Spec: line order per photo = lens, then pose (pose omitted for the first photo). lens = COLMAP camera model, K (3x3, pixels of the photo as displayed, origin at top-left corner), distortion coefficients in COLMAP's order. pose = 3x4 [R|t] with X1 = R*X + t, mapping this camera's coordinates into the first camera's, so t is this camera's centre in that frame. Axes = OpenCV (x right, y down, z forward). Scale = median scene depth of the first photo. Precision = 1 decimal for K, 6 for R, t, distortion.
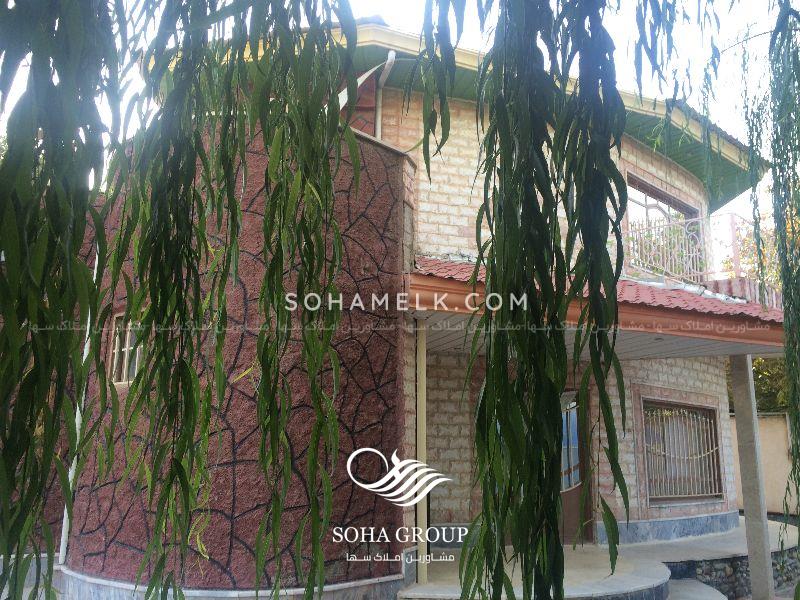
lens RADIAL K [[688.5, 0, 400.0], [0, 688.5, 300.0], [0, 0, 1]] dist [0.084863, -0.115109]
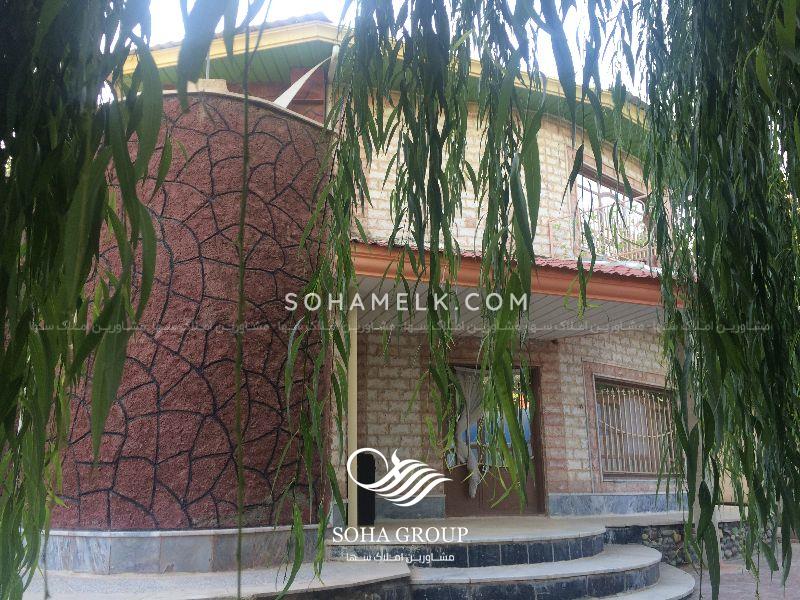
lens RADIAL K [[688.5, 0, 400.0], [0, 688.5, 300.0], [0, 0, 1]] dist [0.084863, -0.115109]
pose [[0.999535, -0.027795, -0.012575, 0.091606], [0.027322, 0.998966, -0.036337, 0.069451], [0.013572, 0.035977, 0.999260, -0.036827]]
